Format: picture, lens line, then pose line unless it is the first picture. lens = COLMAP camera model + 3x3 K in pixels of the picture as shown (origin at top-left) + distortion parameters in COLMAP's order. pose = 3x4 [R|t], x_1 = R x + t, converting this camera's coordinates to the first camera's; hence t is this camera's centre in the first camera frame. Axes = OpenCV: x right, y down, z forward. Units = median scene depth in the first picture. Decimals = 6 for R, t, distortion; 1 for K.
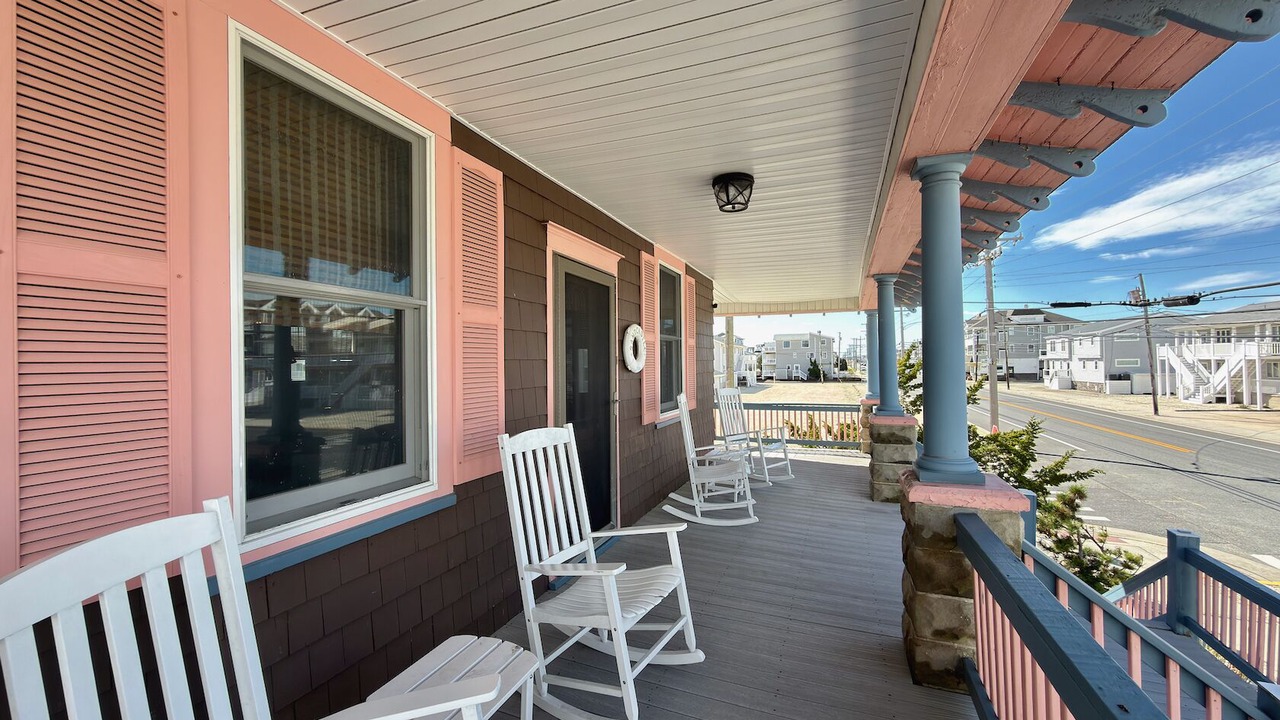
lens RADIAL K [[505.8, 0, 640.0], [0, 505.8, 360.0], [0, 0, 1]] dist [0.002489, 0.000092]
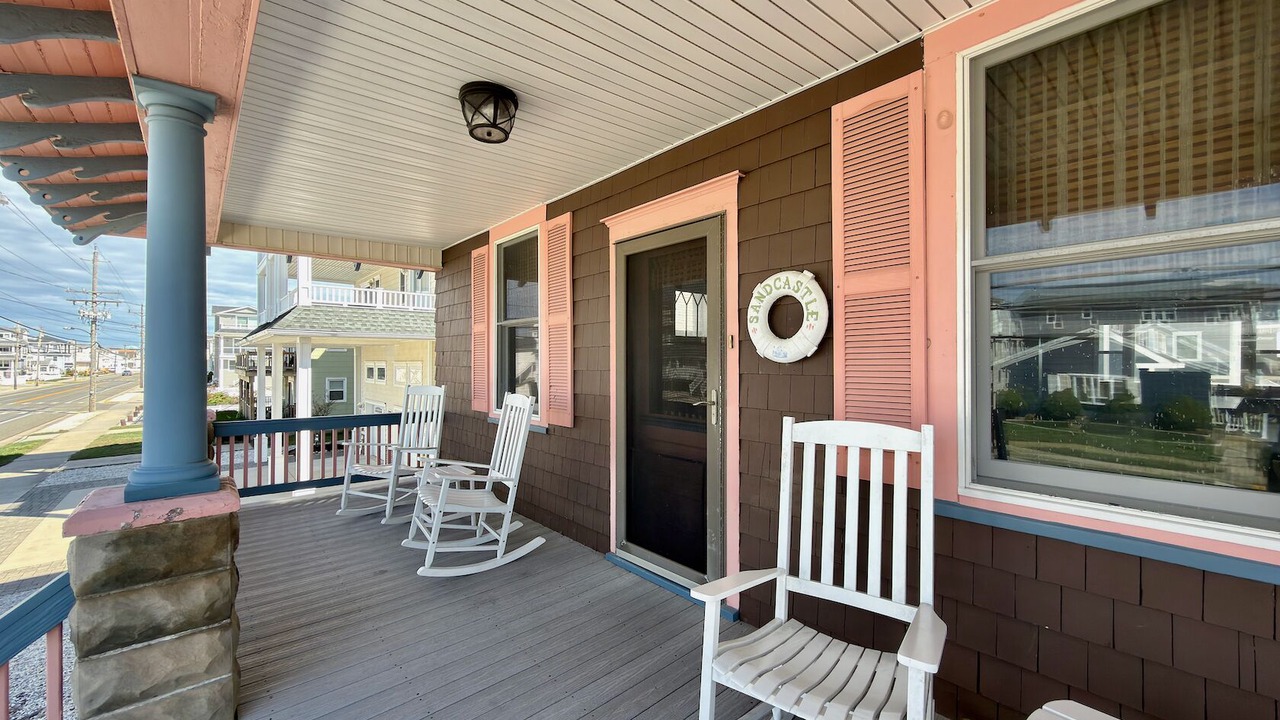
lens RADIAL K [[505.8, 0, 640.0], [0, 505.8, 360.0], [0, 0, 1]] dist [0.002489, 0.000092]
pose [[-0.456612, 0.007687, -0.889633, 0.581134], [0.012035, 0.999925, 0.002463, 0.022554], [0.889585, -0.009582, -0.456670, 1.189861]]
